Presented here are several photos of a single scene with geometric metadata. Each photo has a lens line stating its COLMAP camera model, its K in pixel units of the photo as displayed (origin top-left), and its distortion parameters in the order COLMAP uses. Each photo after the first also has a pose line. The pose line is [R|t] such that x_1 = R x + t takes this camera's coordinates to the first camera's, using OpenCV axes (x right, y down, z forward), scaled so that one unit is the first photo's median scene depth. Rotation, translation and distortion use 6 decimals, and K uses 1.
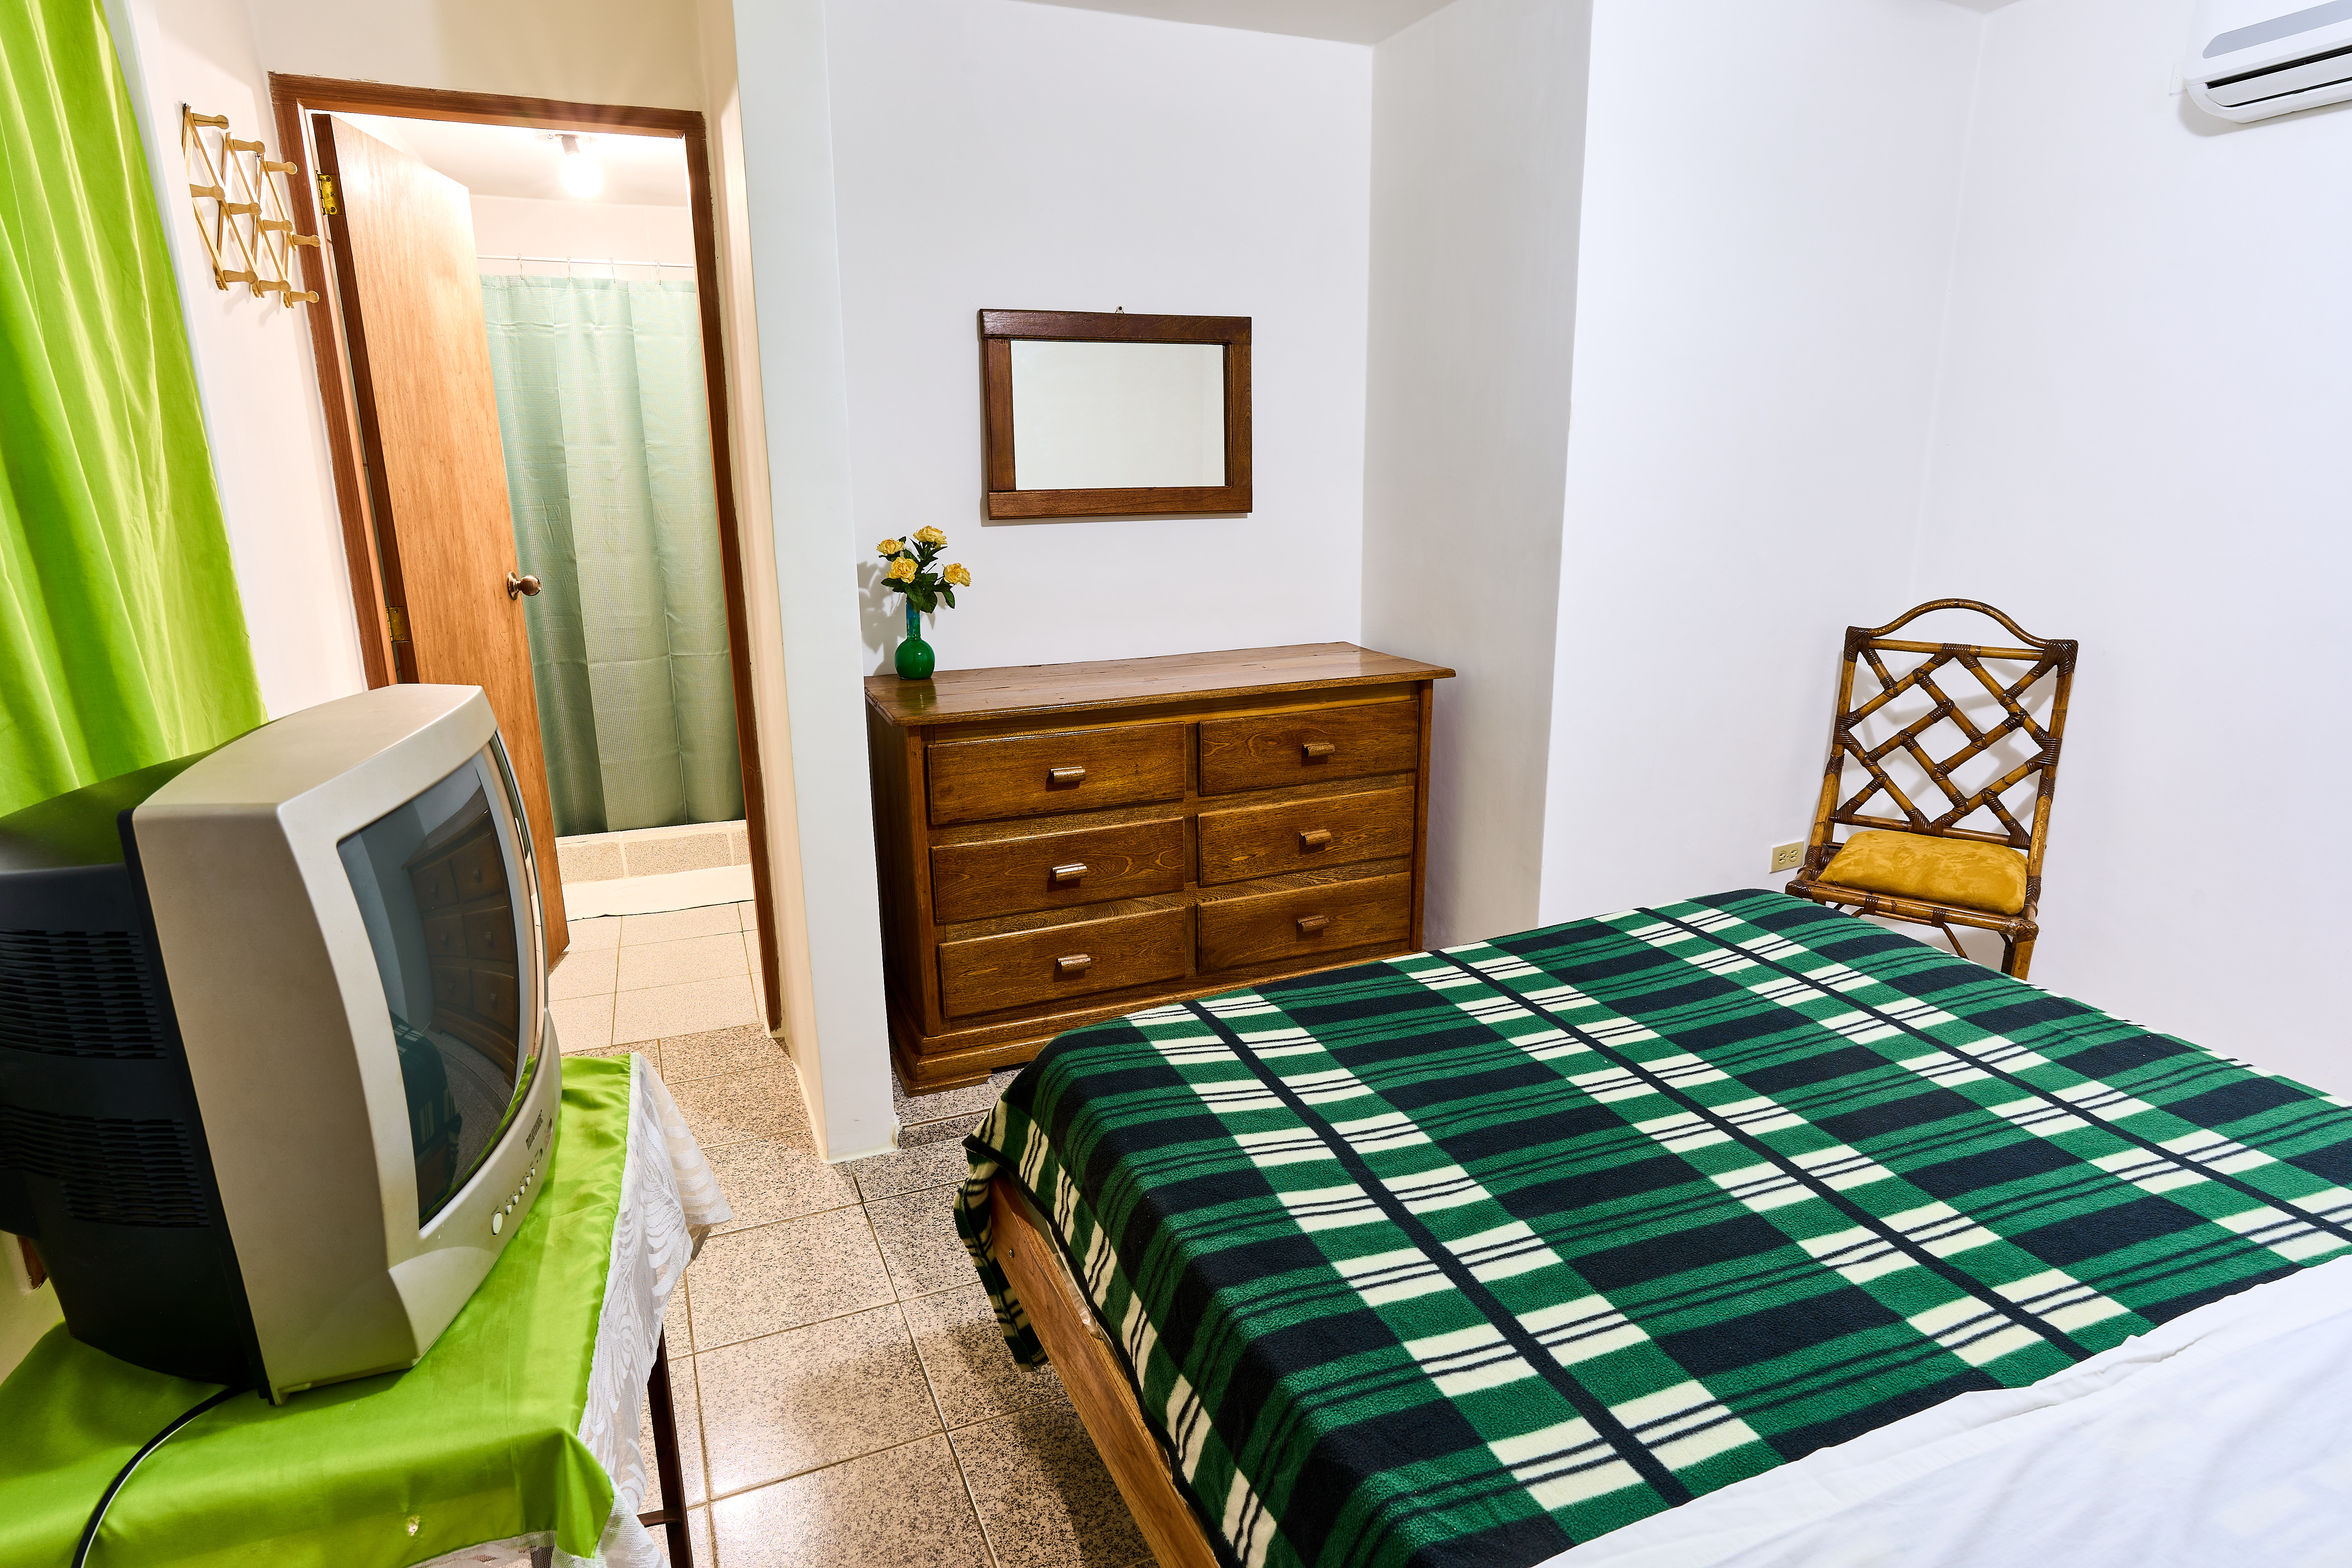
lens RADIAL K [[1287.1, 0, 1175.6], [0, 1287.1, 778.3], [0, 0, 1]] dist [-0.054031, 0.037884]
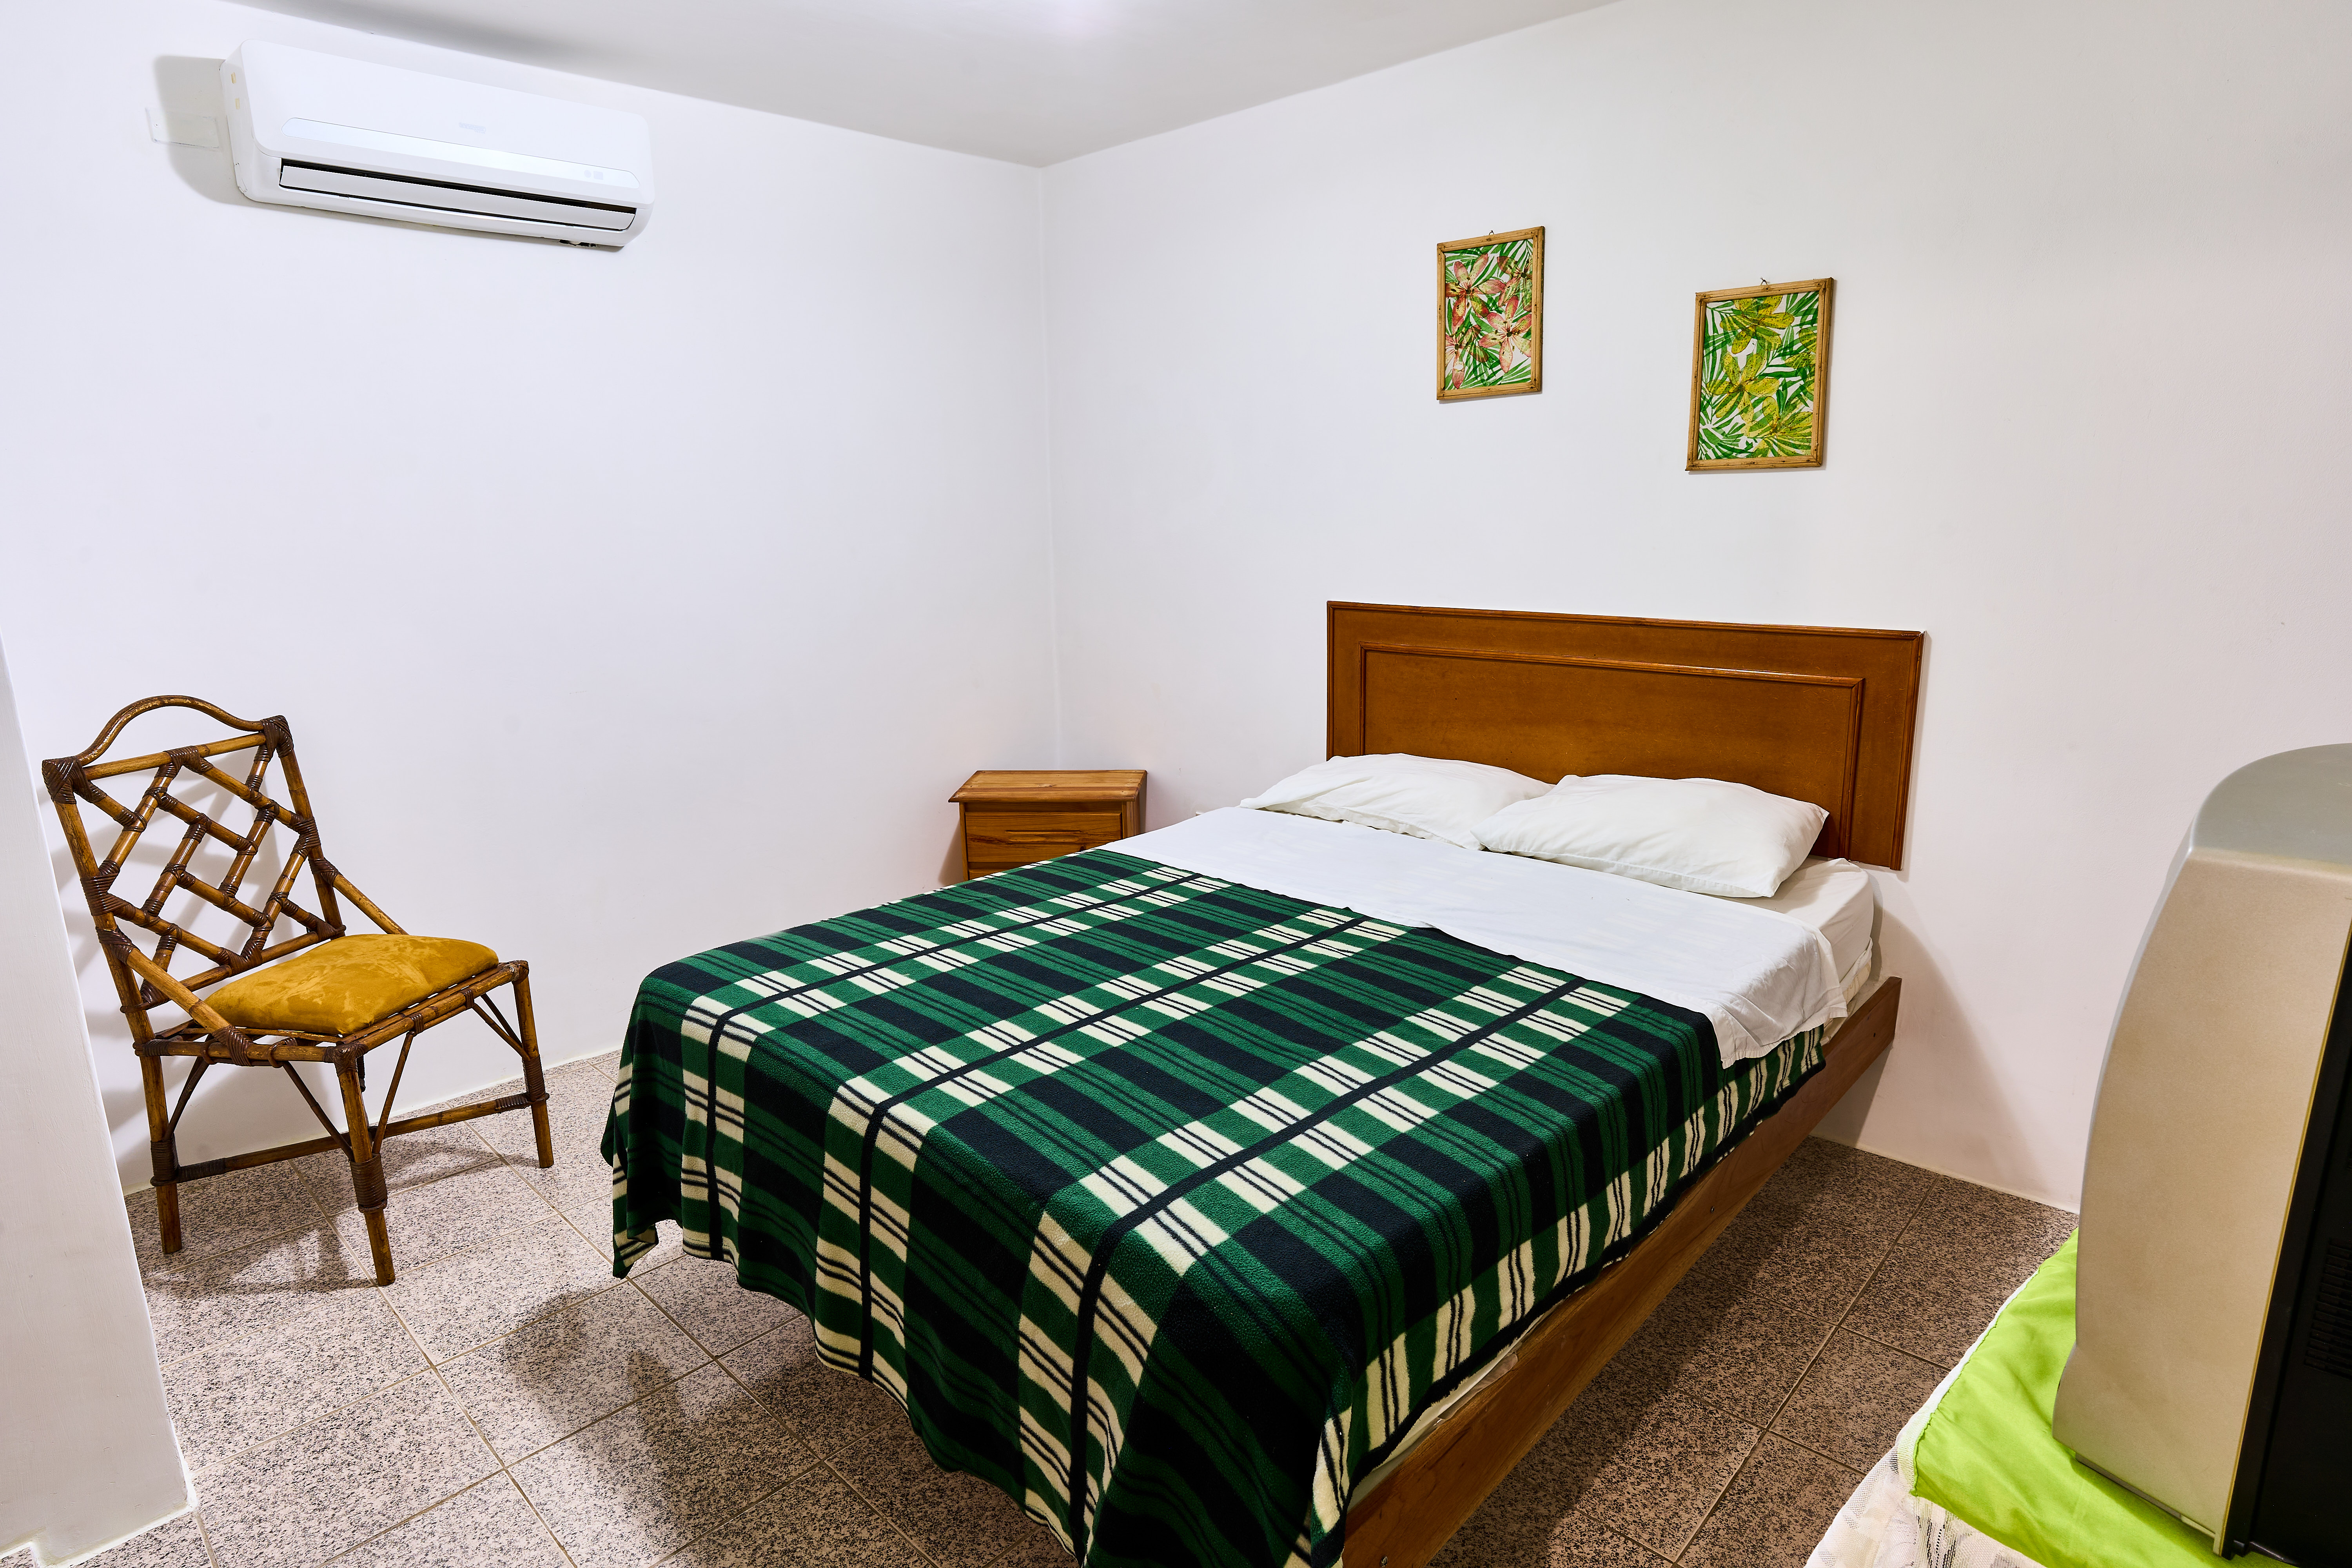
lens RADIAL K [[1287.1, 0, 1175.6], [0, 1287.1, 778.3], [0, 0, 1]] dist [-0.054031, 0.037884]
pose [[-0.384839, -0.183385, 0.904582, -0.411206], [0.247844, 0.923536, 0.292669, -0.180814], [-0.889085, 0.336825, -0.309962, 0.735025]]
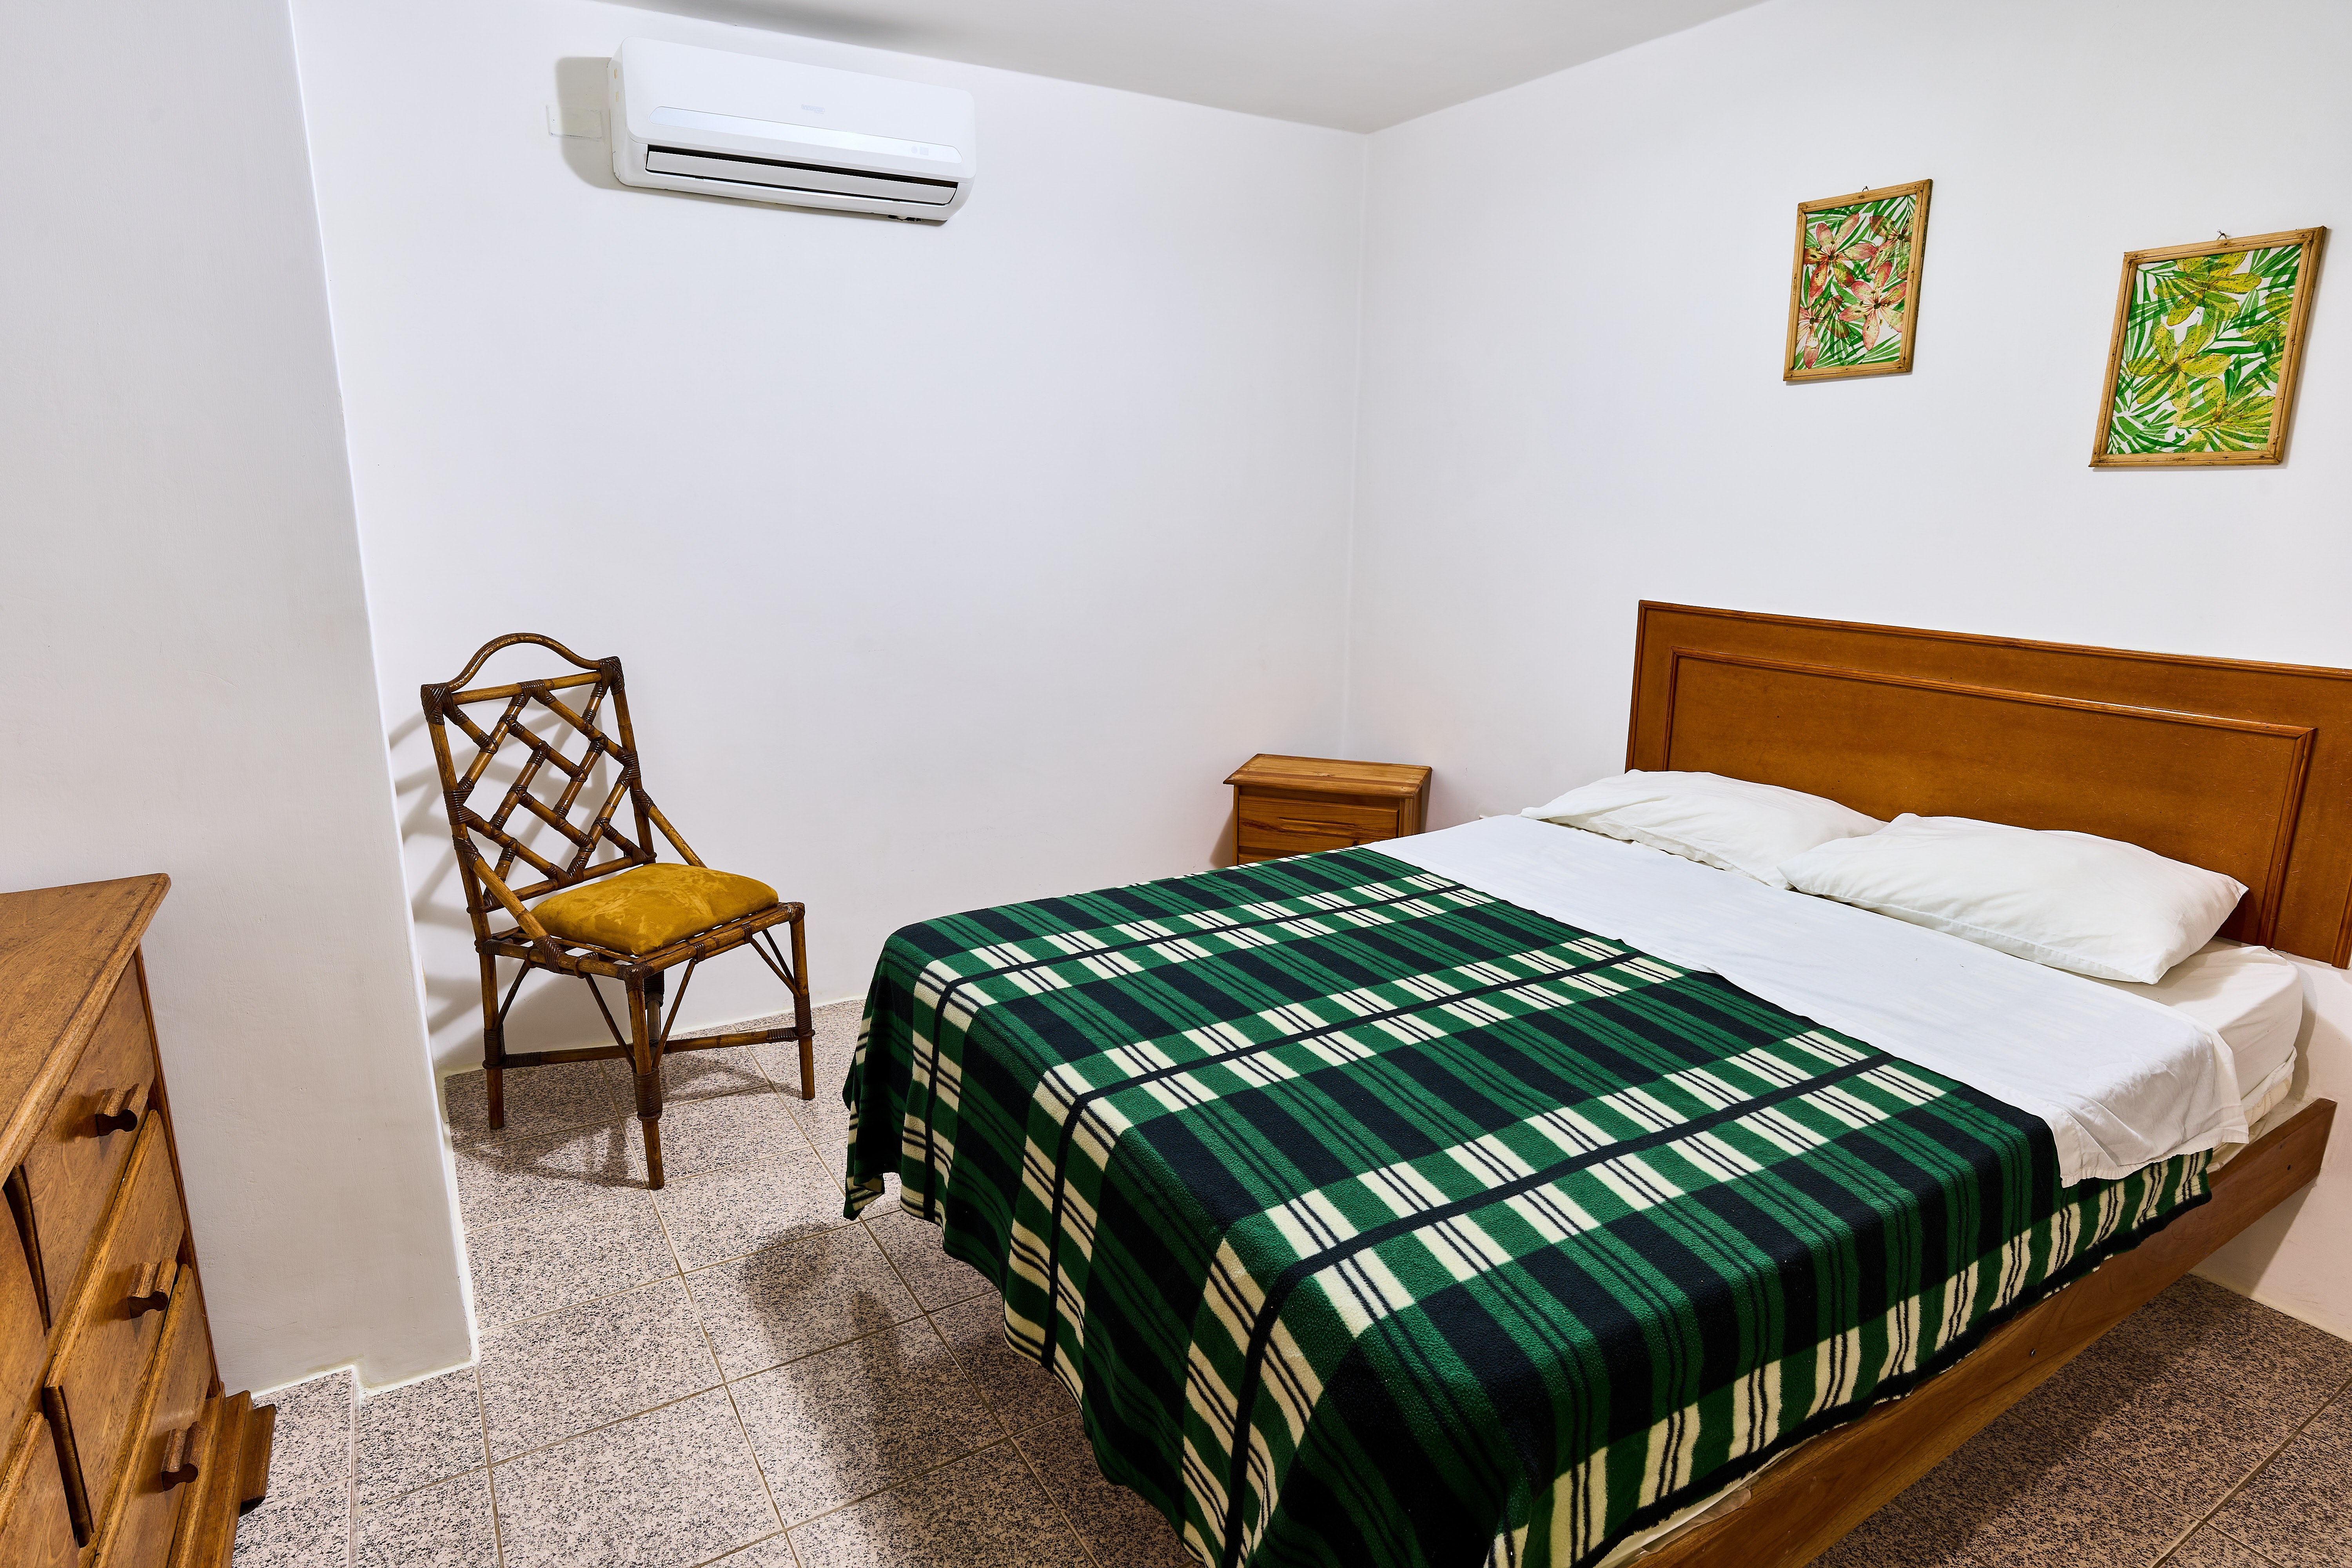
lens RADIAL K [[1287.1, 0, 1175.6], [0, 1287.1, 778.3], [0, 0, 1]] dist [-0.054031, 0.037884]
pose [[-0.142990, -0.218336, 0.965341, -0.382587], [0.237475, 0.939302, 0.247623, -0.169071], [-0.960812, 0.264652, -0.082462, 0.693090]]
